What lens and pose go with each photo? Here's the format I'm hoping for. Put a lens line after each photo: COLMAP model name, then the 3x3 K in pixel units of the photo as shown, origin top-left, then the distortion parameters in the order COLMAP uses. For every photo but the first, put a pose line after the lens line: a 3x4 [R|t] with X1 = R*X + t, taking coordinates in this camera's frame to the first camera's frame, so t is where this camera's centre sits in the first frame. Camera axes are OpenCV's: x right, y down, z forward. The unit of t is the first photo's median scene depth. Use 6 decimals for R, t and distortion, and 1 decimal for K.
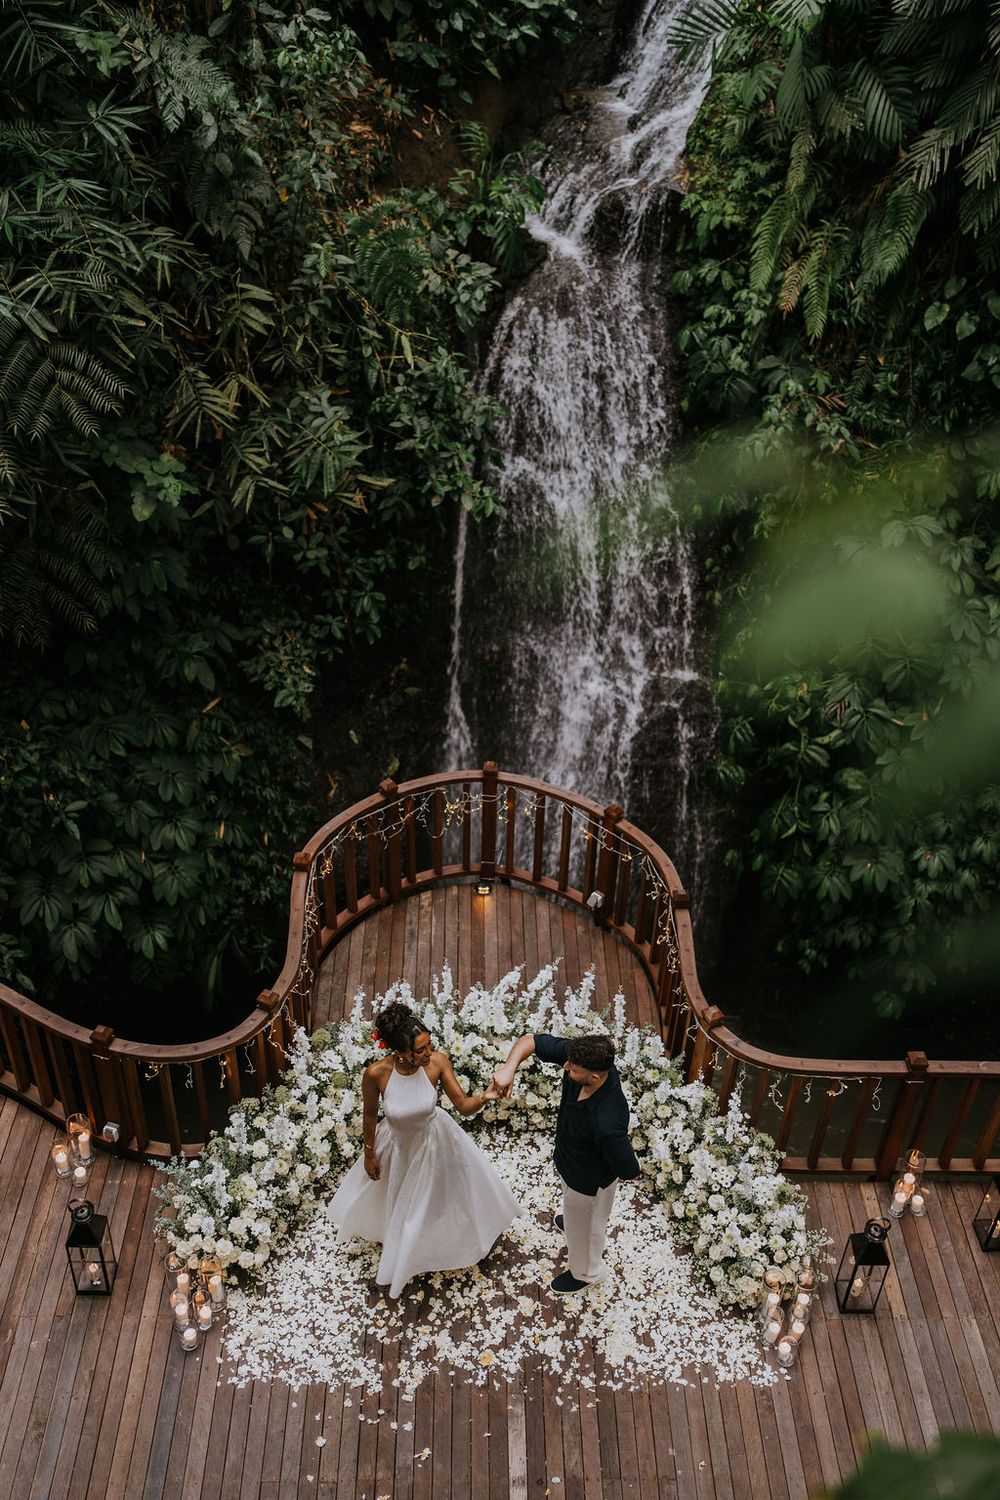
lens RADIAL K [[1450.2, 0, 500.0], [0, 1450.2, 750.0], [0, 0, 1]] dist [0.010820, 0.020767]
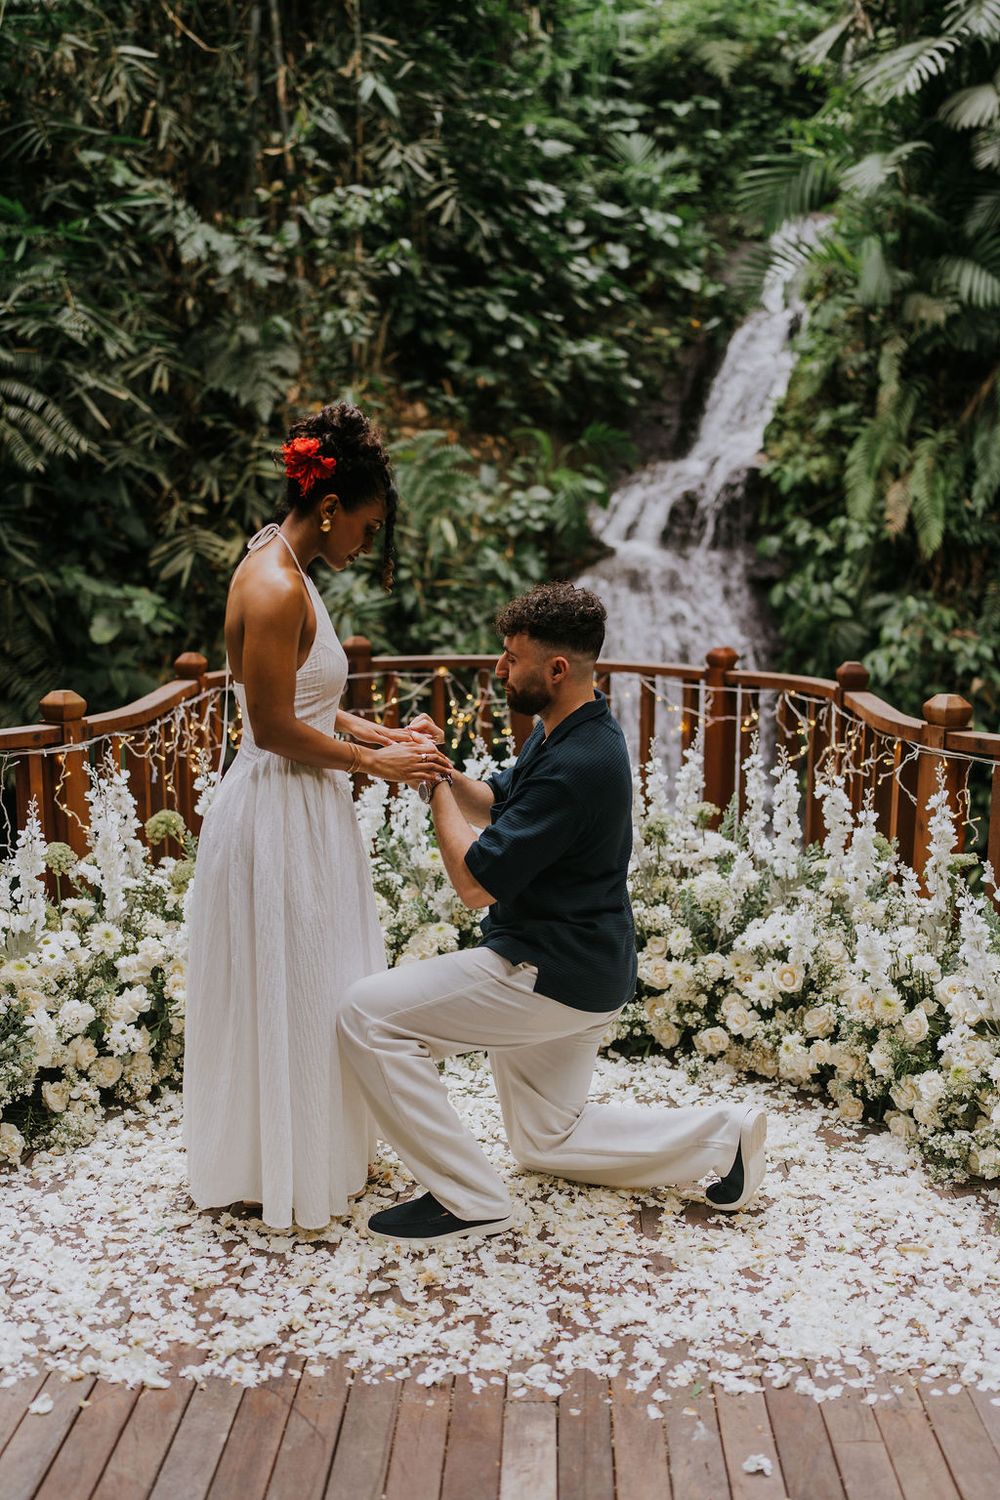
lens RADIAL K [[1453.0, 0, 497.3], [0, 1453.0, 757.0], [0, 0, 1]] dist [-0.003461, 0.014459]
pose [[0.997997, -0.019503, -0.060182, 0.019052], [-0.010687, 0.885650, -0.464231, 0.334888], [0.062354, 0.463944, 0.883667, 0.448151]]
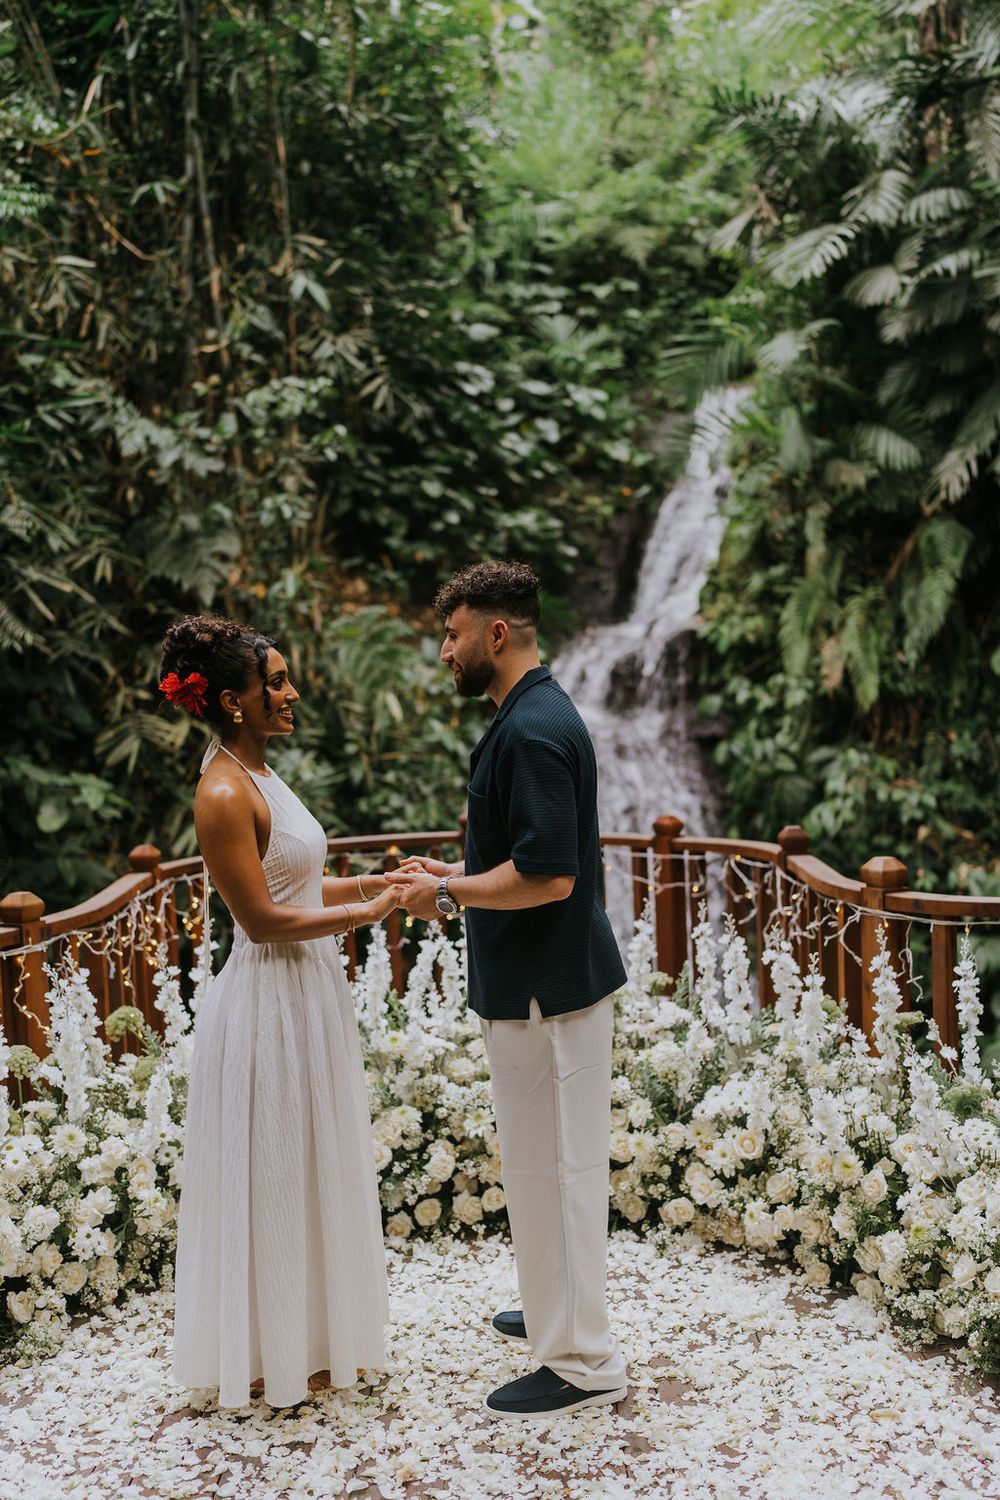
lens RADIAL K [[1472.6, 0, 500.2], [0, 1472.6, 758.5], [0, 0, 1]] dist [-0.005569, 0.014182]
pose [[0.997399, -0.069267, -0.019907, 0.020175], [0.046390, 0.828402, -0.558209, 0.338931], [0.055157, 0.555834, 0.829461, 0.431244]]
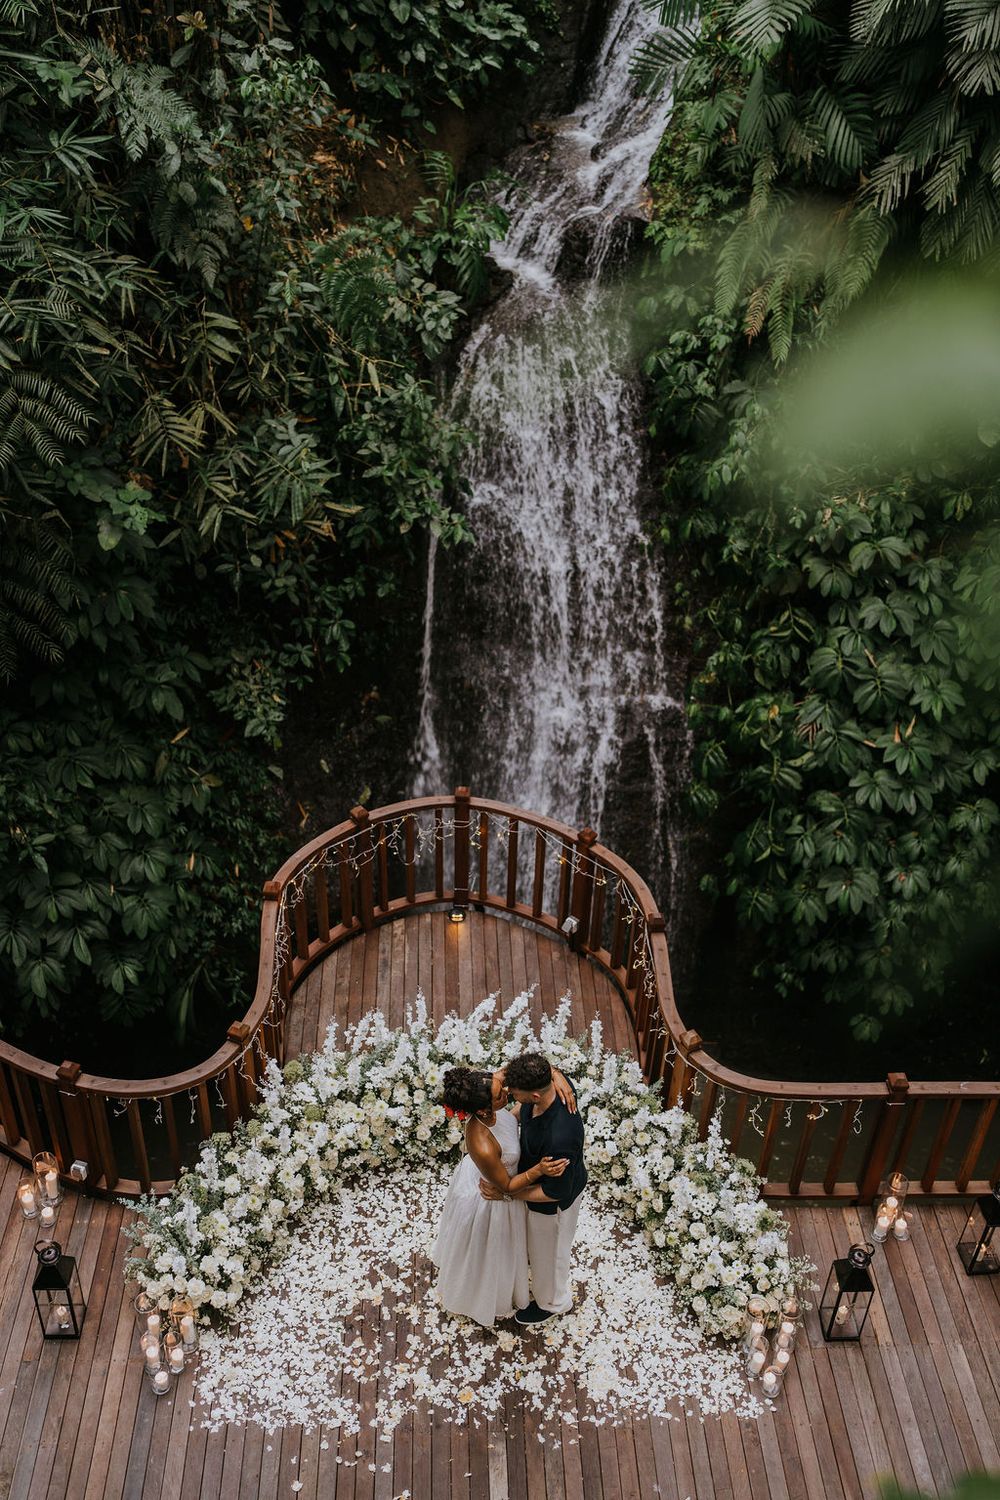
lens RADIAL K [[1450.2, 0, 500.0], [0, 1450.2, 750.0], [0, 0, 1]] dist [0.010820, 0.020767]
pose [[0.999727, -0.013245, 0.019240, 0.000313], [0.013632, 0.999705, -0.020117, 0.002926], [-0.018968, 0.020374, 0.999612, 0.008927]]
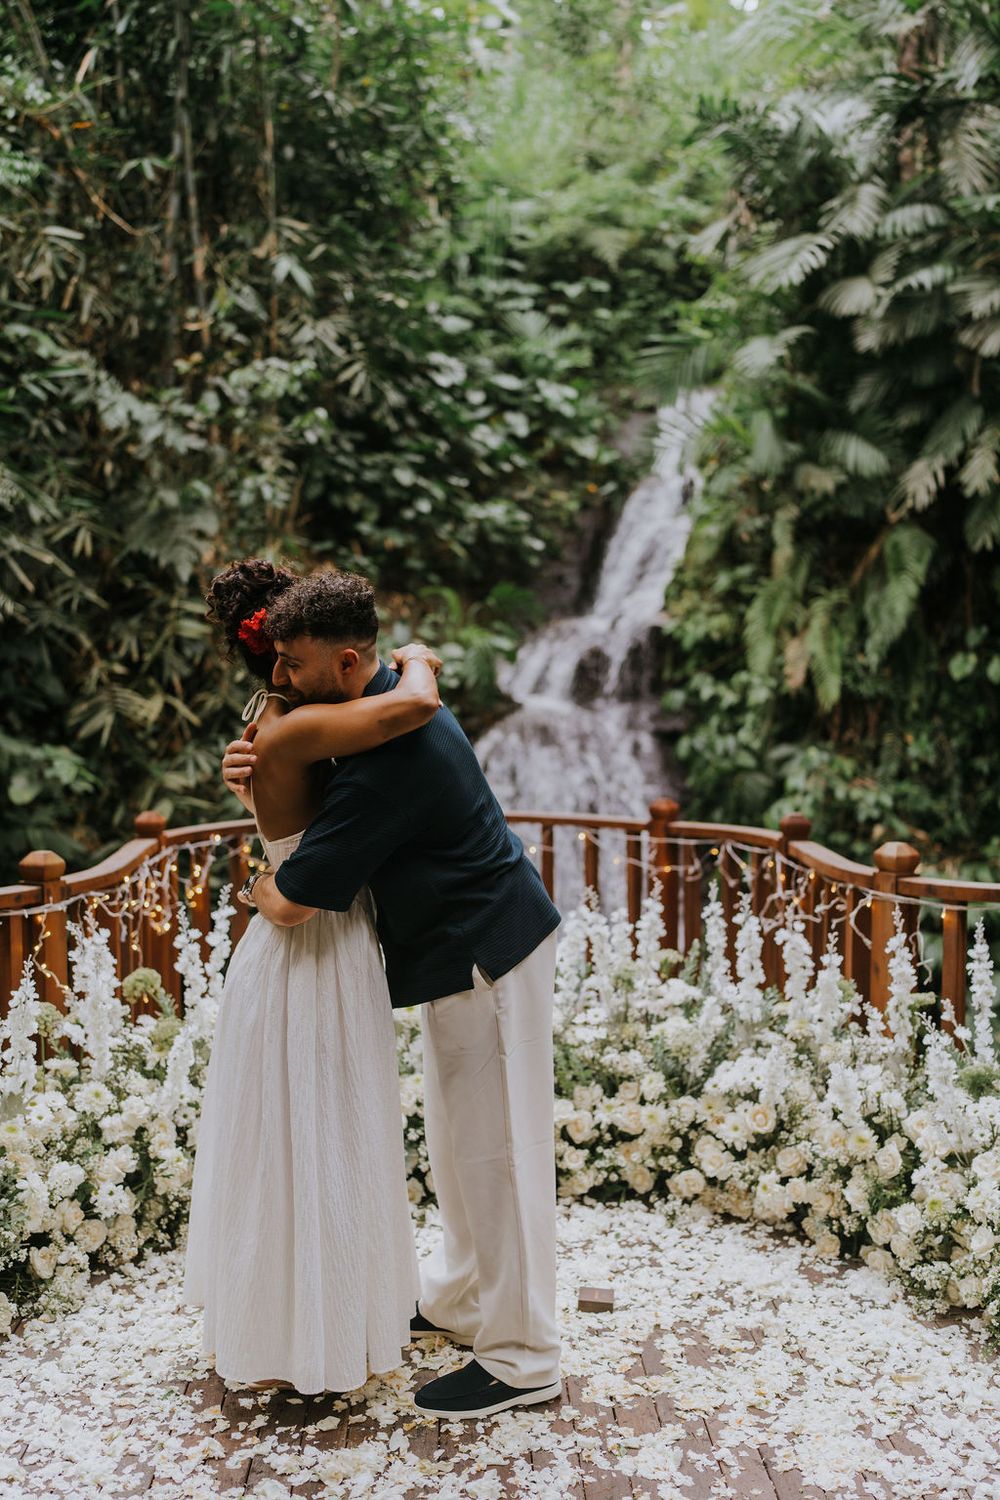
lens RADIAL K [[1456.4, 0, 506.4], [0, 1456.4, 748.7], [0, 0, 1]] dist [-0.007036, 0.023544]
pose [[0.999101, -0.034896, 0.024058, -0.003720], [0.042383, 0.829152, -0.557414, 0.342871], [-0.000496, 0.557932, 0.829886, 0.431715]]
